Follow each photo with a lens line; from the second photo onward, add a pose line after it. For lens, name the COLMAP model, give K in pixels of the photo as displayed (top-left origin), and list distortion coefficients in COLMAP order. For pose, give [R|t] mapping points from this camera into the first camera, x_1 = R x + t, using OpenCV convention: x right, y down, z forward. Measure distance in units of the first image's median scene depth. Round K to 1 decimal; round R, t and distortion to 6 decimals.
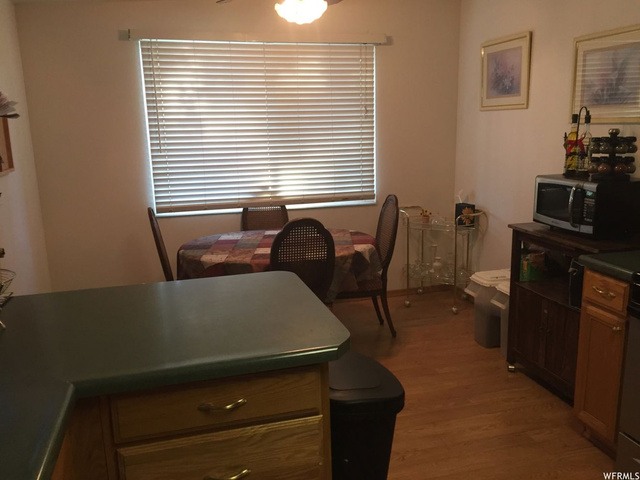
lens RADIAL K [[547.4, 0, 320.7], [0, 547.4, 239.6], [0, 0, 1]] dist [0.031938, -0.010019]
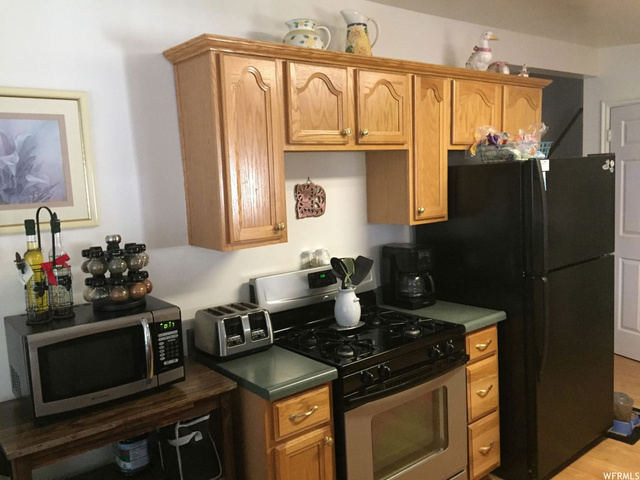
lens RADIAL K [[547.4, 0, 319.9], [0, 547.4, 238.8], [0, 0, 1]] dist [0.031938, -0.010019]
pose [[-0.403919, -0.066713, 0.912359, -0.192952], [0.243185, 0.953621, 0.177393, -0.239476], [-0.881879, 0.293524, -0.368962, 0.962469]]
